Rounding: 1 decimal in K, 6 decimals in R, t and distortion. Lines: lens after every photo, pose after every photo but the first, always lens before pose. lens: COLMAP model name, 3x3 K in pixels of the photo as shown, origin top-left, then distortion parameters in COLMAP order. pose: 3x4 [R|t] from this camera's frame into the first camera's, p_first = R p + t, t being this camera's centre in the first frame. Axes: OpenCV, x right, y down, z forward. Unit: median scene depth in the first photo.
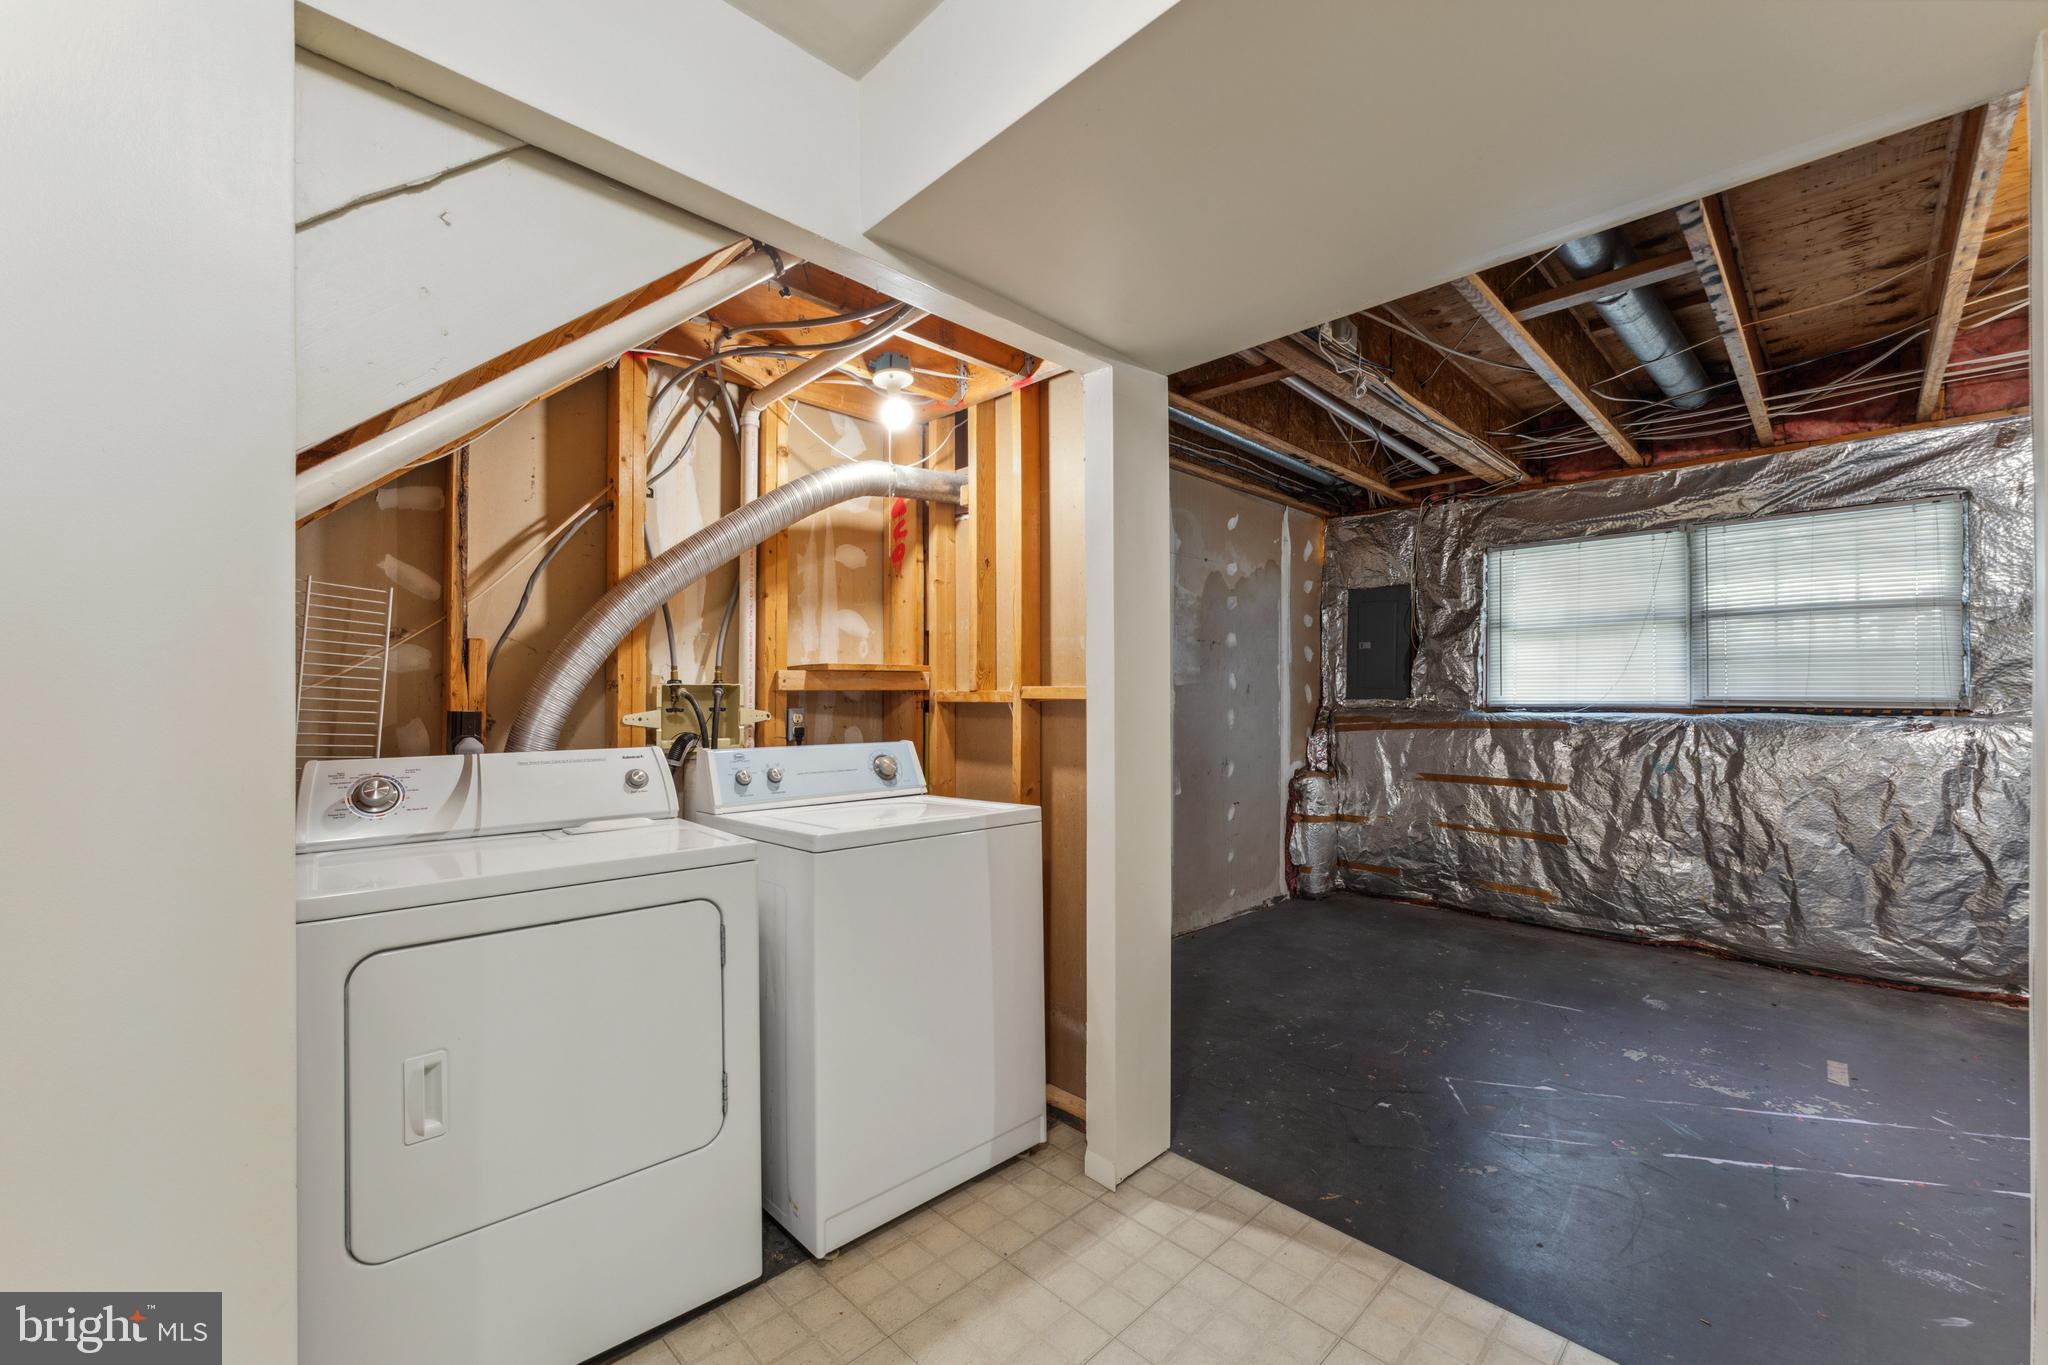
lens RADIAL K [[823.9, 0, 1022.2], [0, 823.9, 693.1], [0, 0, 1]] dist [-0.001030, 0.000570]
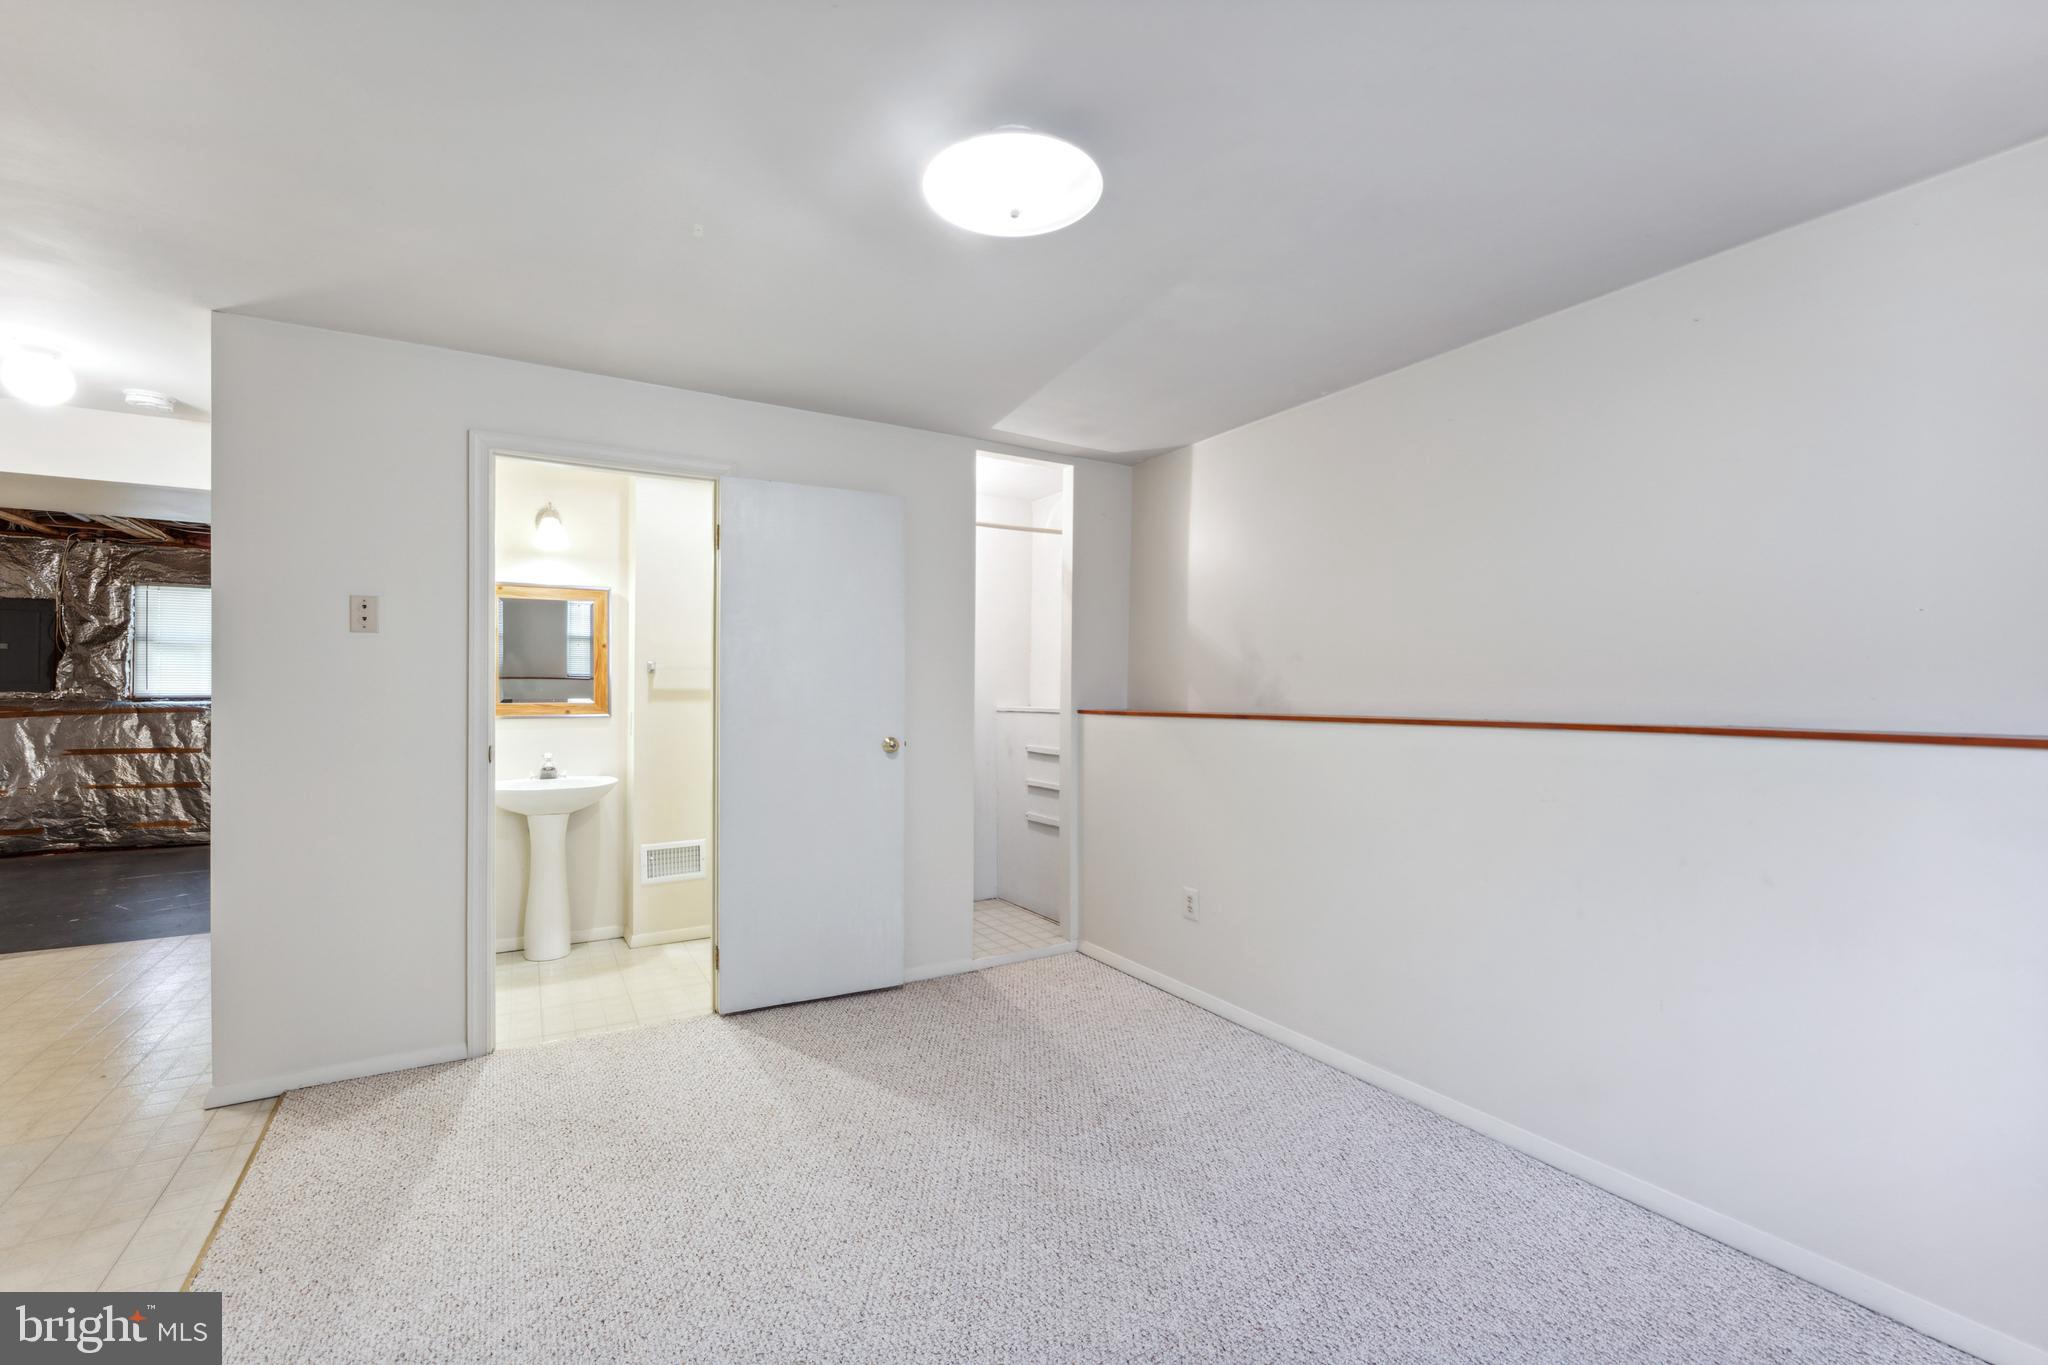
lens RADIAL K [[823.9, 0, 1023.1], [0, 823.9, 697.9], [0, 0, 1]] dist [-0.001030, 0.000570]
pose [[0.226996, -0.001952, 0.973894, -0.464414], [-0.009386, 0.999947, 0.004191, -0.002984], [-0.973850, -0.010093, 0.226966, -0.804083]]
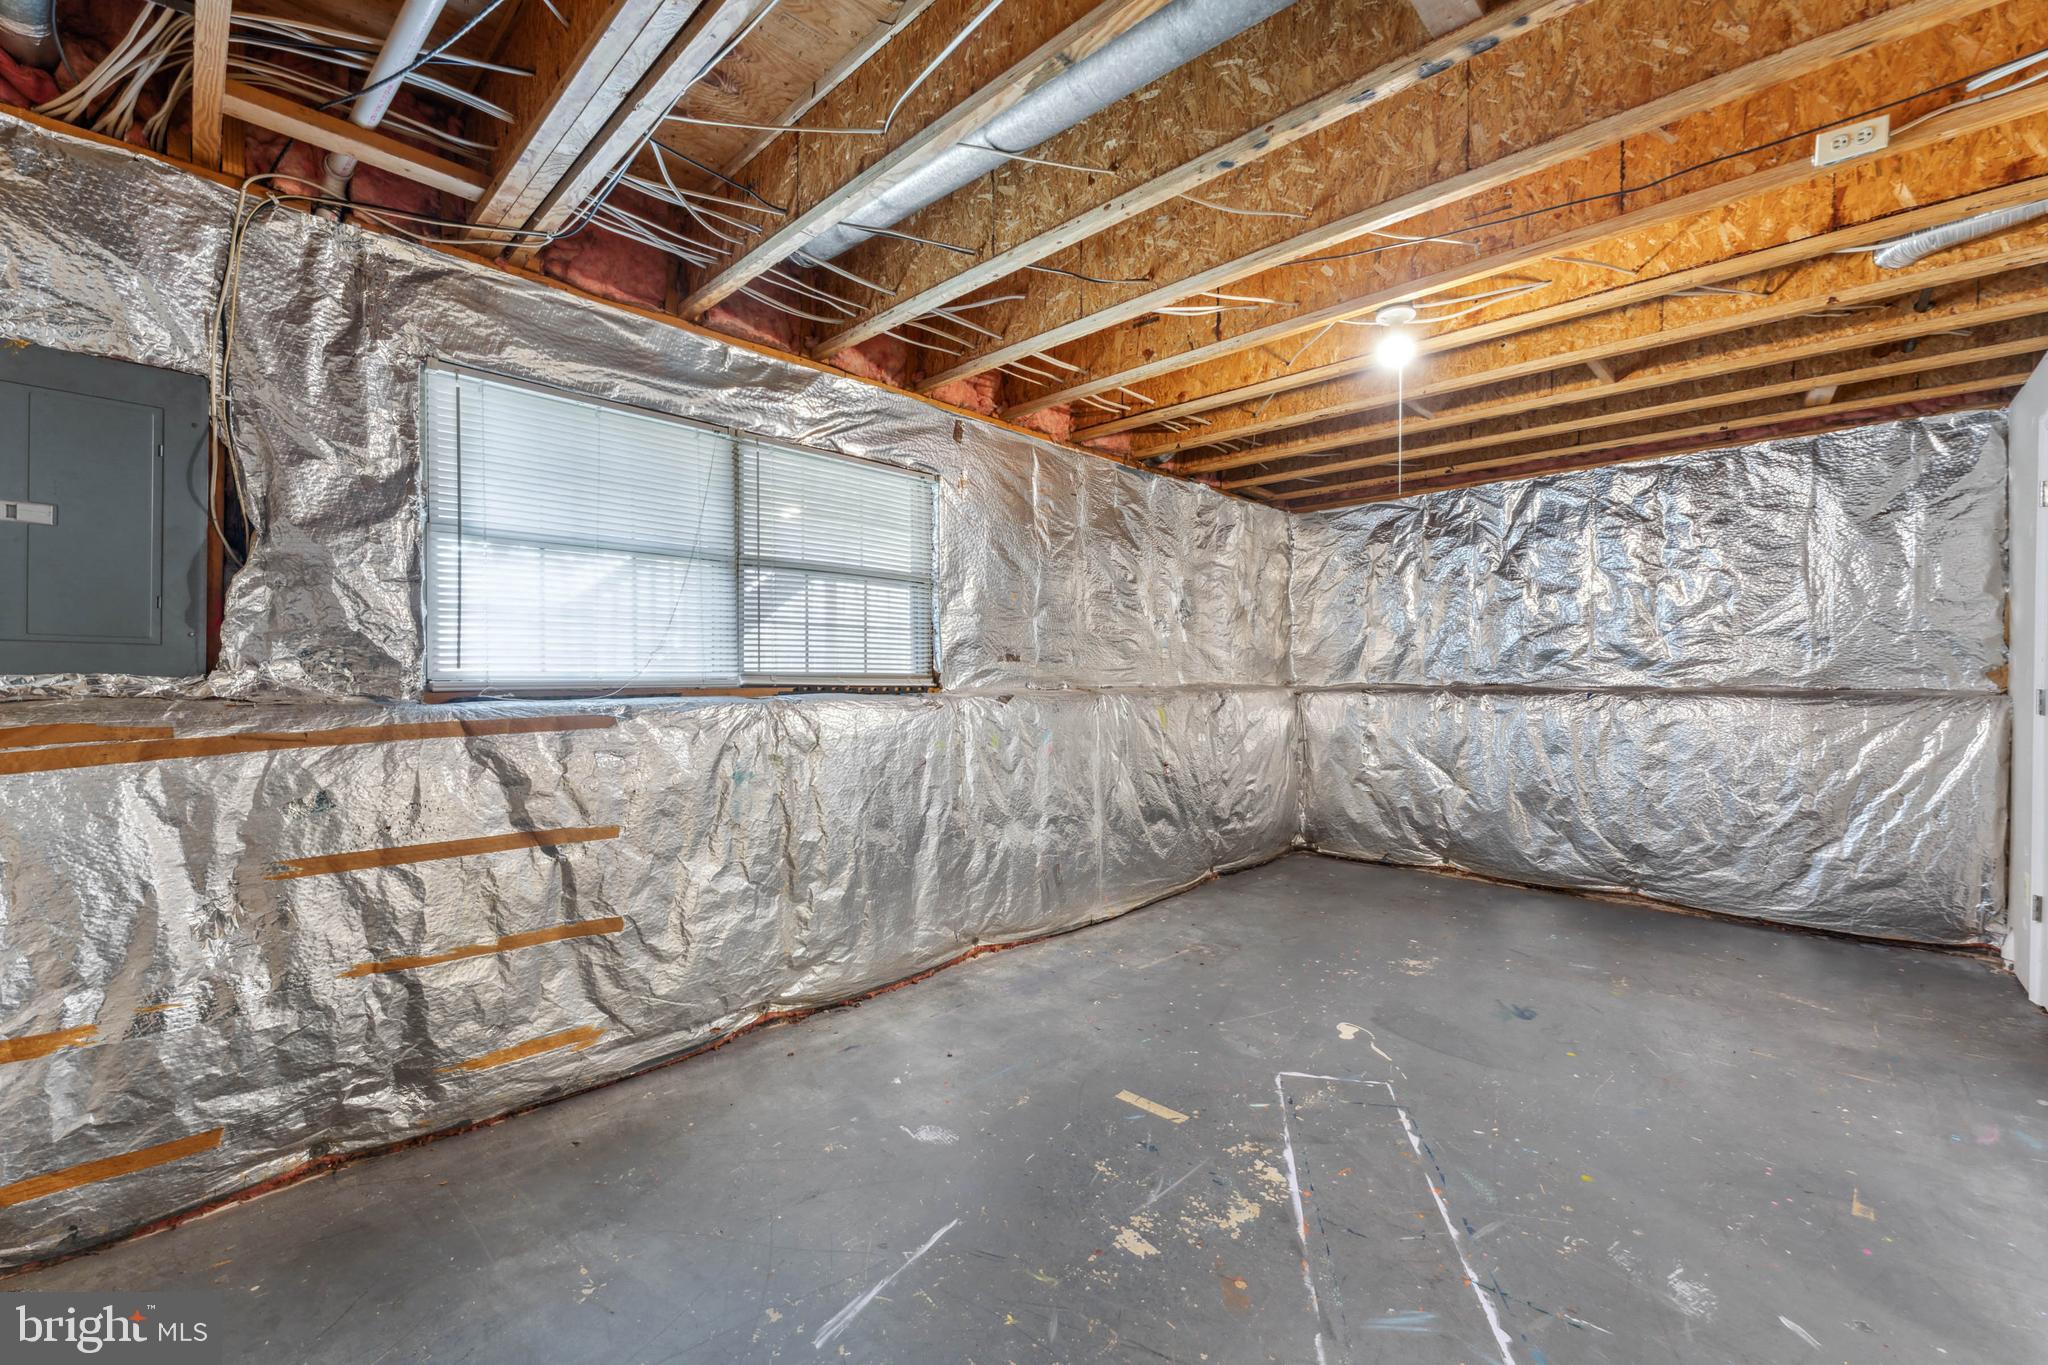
lens RADIAL K [[823.9, 0, 1019.4], [0, 823.9, 685.7], [0, 0, 1]] dist [-0.001030, 0.000570]
pose [[-0.027923, -0.007081, 0.999585, 0.084442], [-0.003546, 0.999969, 0.006984, 0.009883], [-0.999604, -0.003349, -0.027948, 0.717145]]
